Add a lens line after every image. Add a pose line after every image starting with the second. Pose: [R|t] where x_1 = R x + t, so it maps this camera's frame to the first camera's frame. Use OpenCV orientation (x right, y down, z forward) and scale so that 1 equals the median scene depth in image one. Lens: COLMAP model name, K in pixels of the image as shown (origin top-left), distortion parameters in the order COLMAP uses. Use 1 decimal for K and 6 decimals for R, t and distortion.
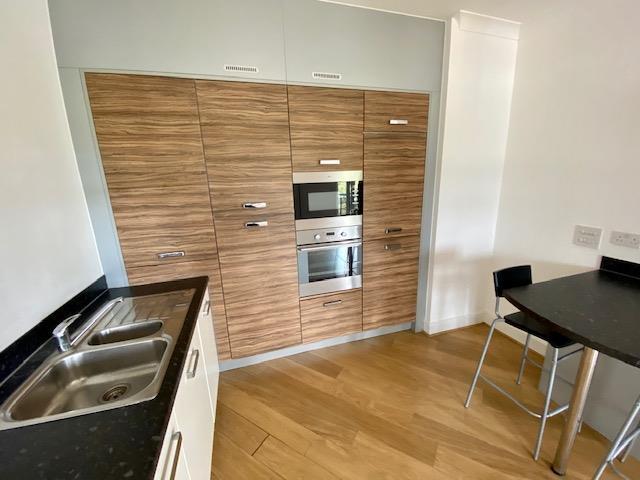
lens RADIAL K [[262.7, 0, 320.3], [0, 262.7, 241.5], [0, 0, 1]] dist [0.034990, -0.026955]
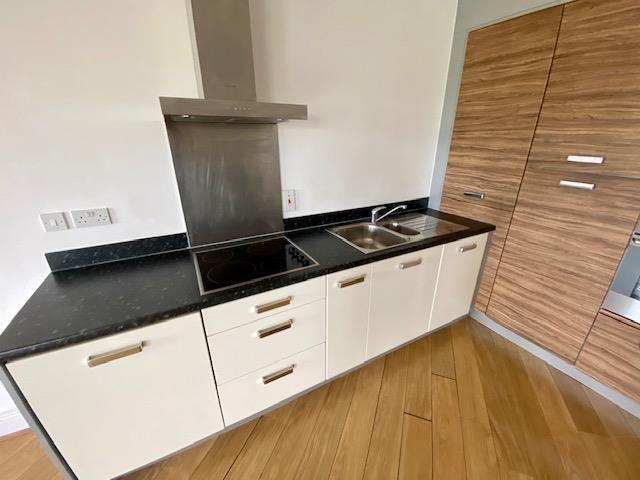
lens RADIAL K [[262.7, 0, 320.3], [0, 262.7, 241.5], [0, 0, 1]] dist [0.034990, -0.026955]
pose [[0.187295, 0.393037, -0.900246, 0.378169], [-0.239118, 0.907138, 0.346298, -0.005312], [0.952755, 0.150405, 0.263885, 0.112439]]
